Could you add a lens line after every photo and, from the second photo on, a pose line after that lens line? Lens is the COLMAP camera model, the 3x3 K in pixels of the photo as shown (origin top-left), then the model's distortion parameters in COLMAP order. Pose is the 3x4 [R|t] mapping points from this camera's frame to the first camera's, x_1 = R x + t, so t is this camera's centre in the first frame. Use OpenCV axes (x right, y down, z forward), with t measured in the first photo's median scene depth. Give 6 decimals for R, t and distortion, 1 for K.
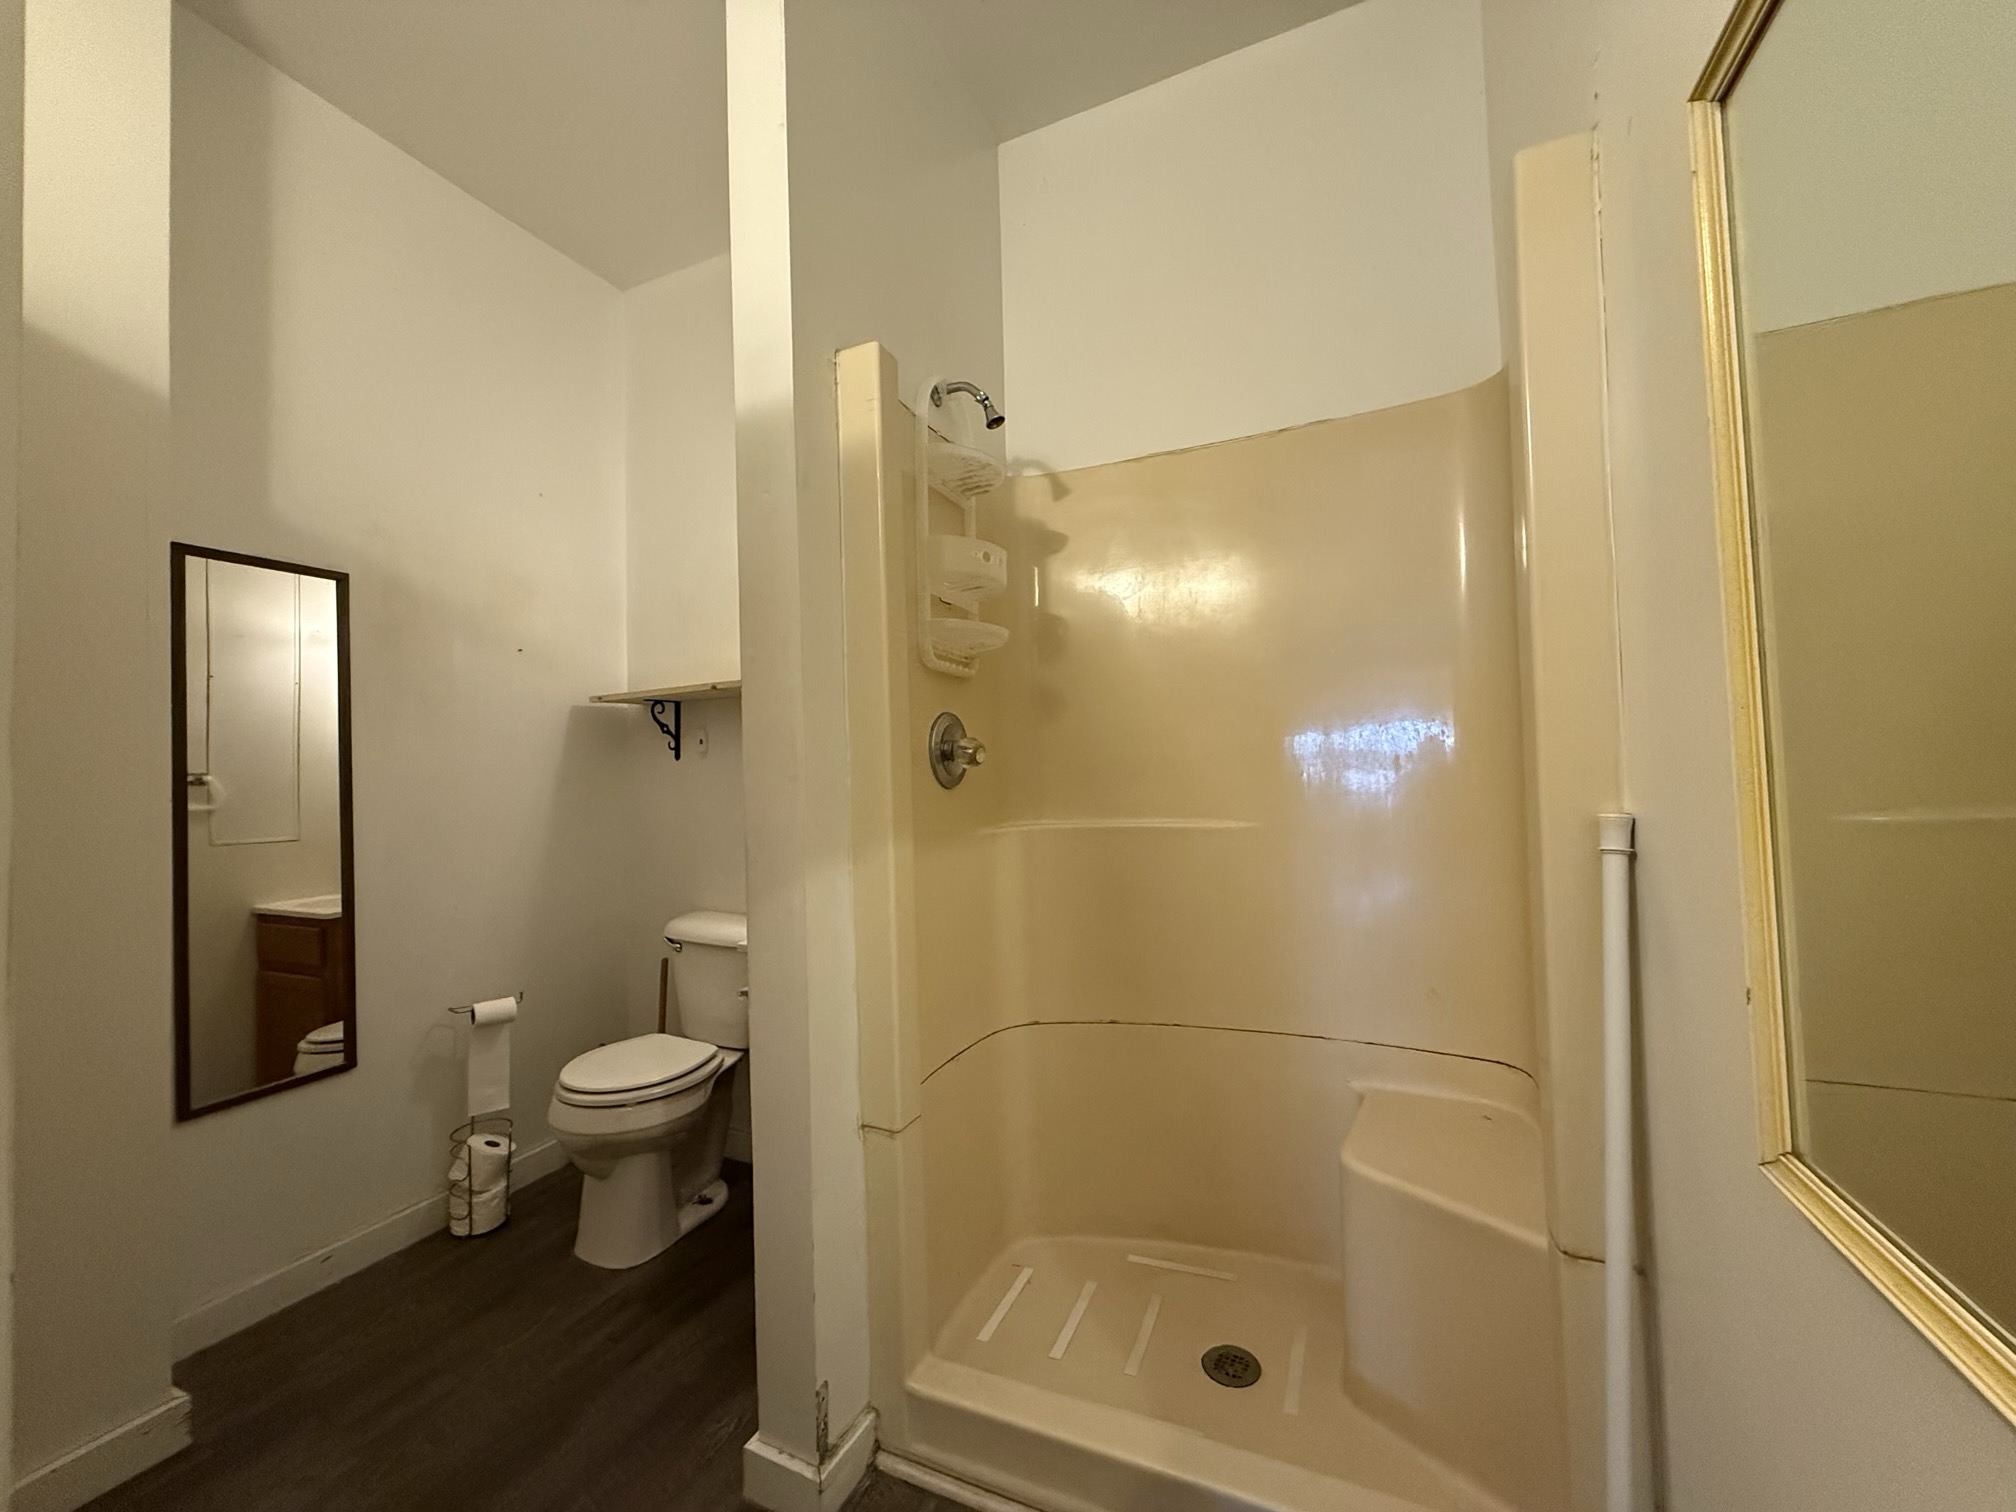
lens RADIAL K [[801.1, 0, 1006.1], [0, 801.1, 755.4], [0, 0, 1]] dist [0.000956, -0.000494]
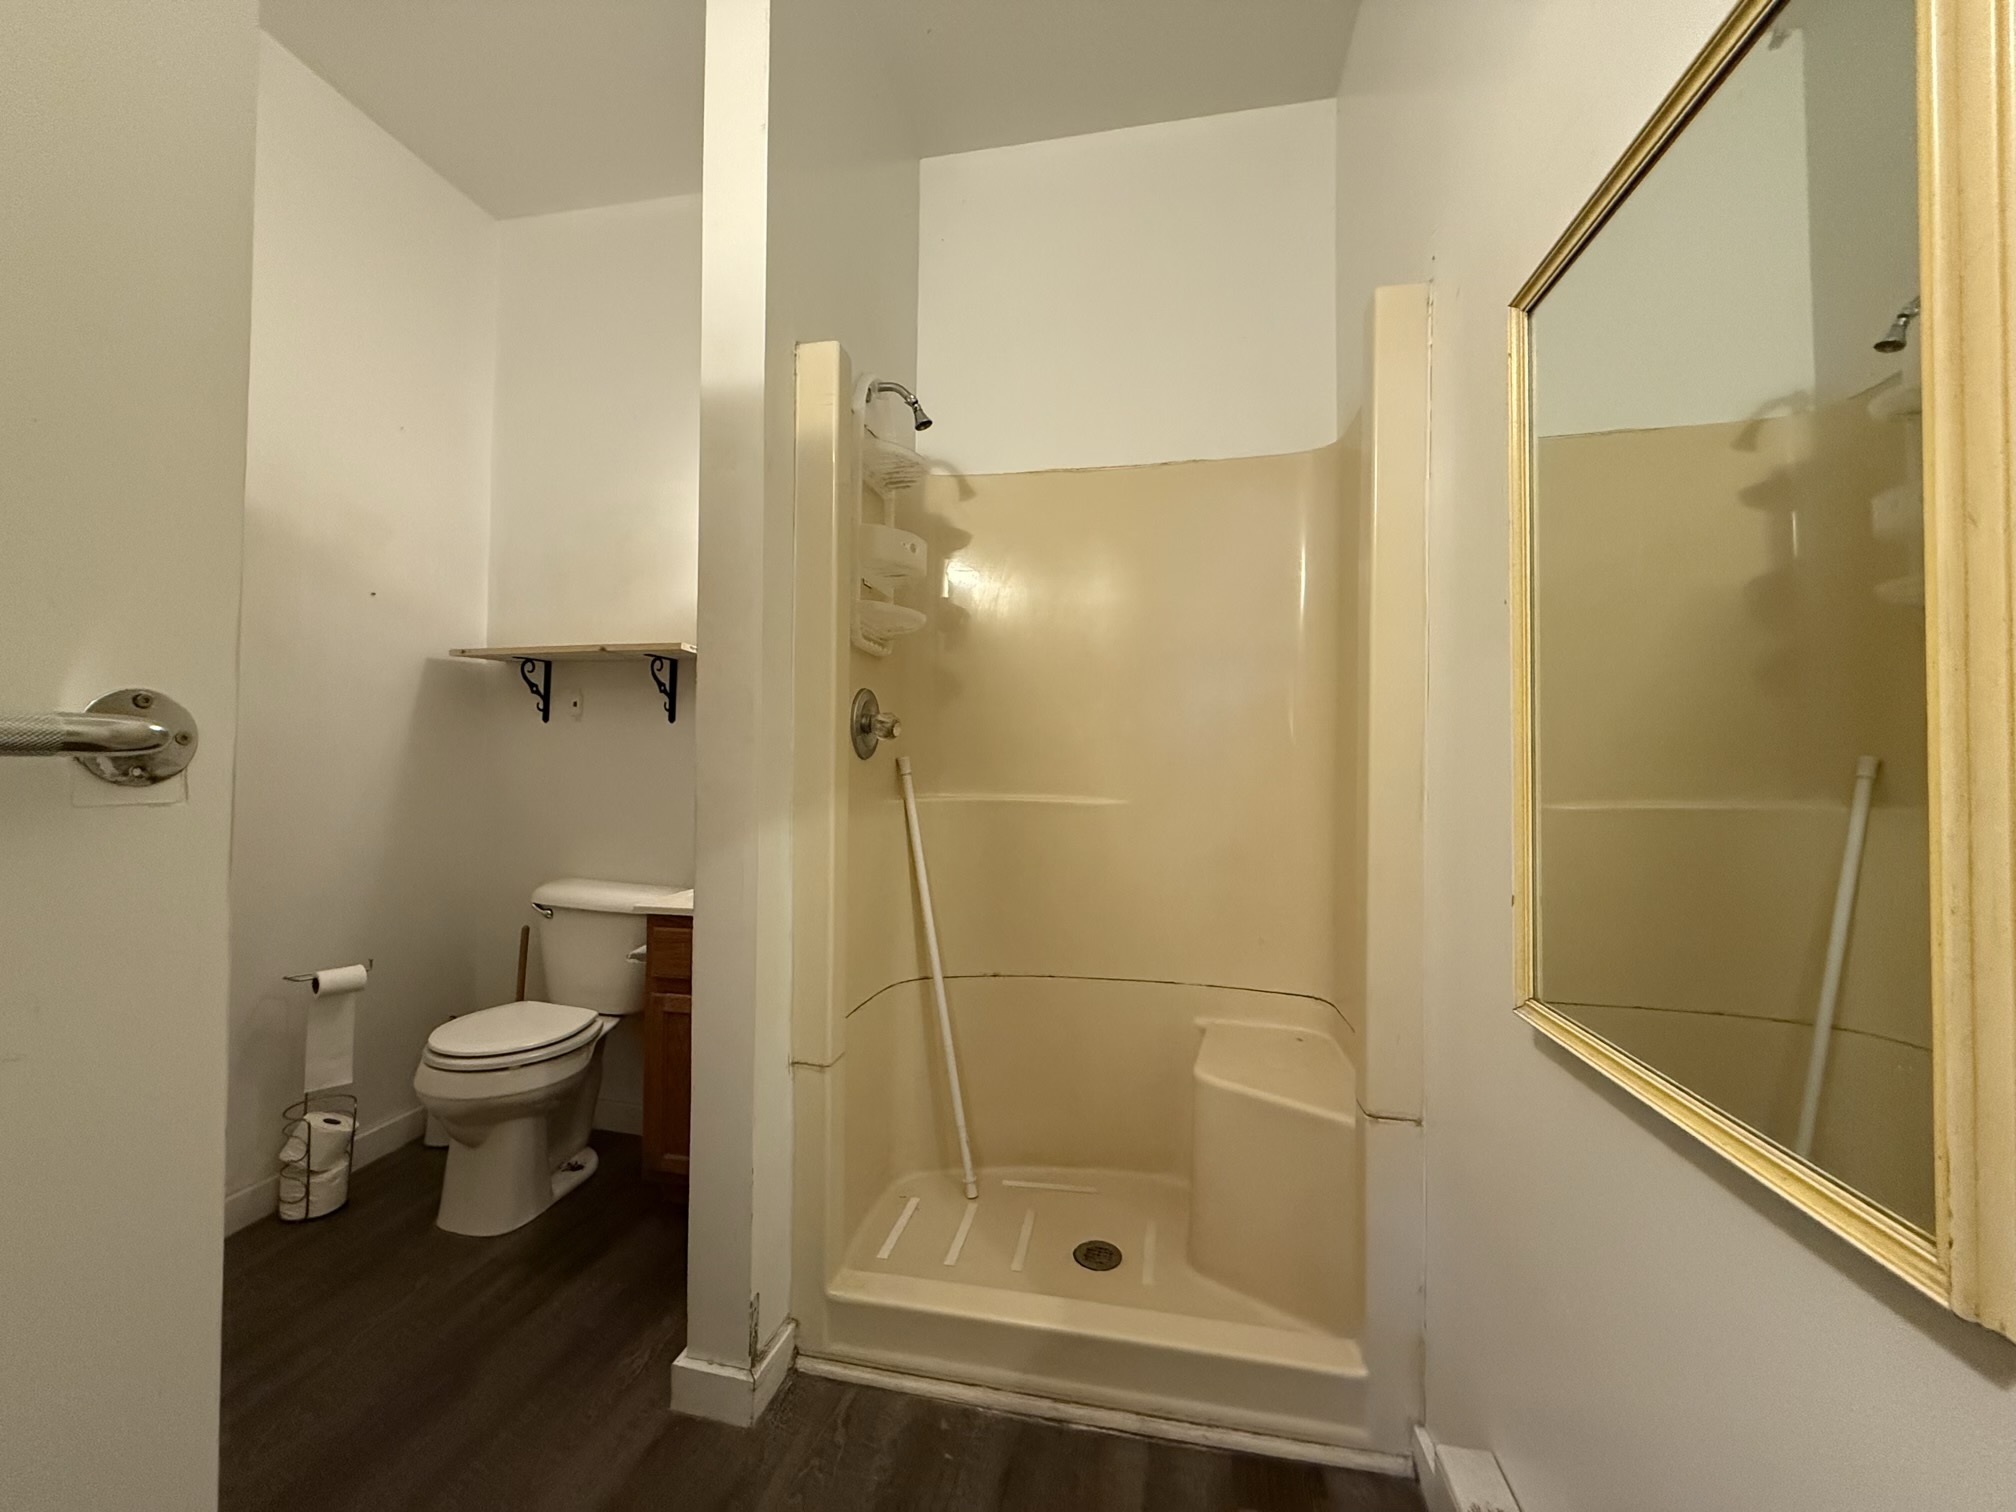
lens RADIAL K [[801.1, 0, 1003.8], [0, 801.1, 754.3], [0, 0, 1]] dist [0.000956, -0.000494]
pose [[0.973878, 0.043127, 0.222941, -0.132432], [-0.045841, 0.998924, 0.007009, 0.019277], [-0.222399, -0.017046, 0.974807, -0.095666]]
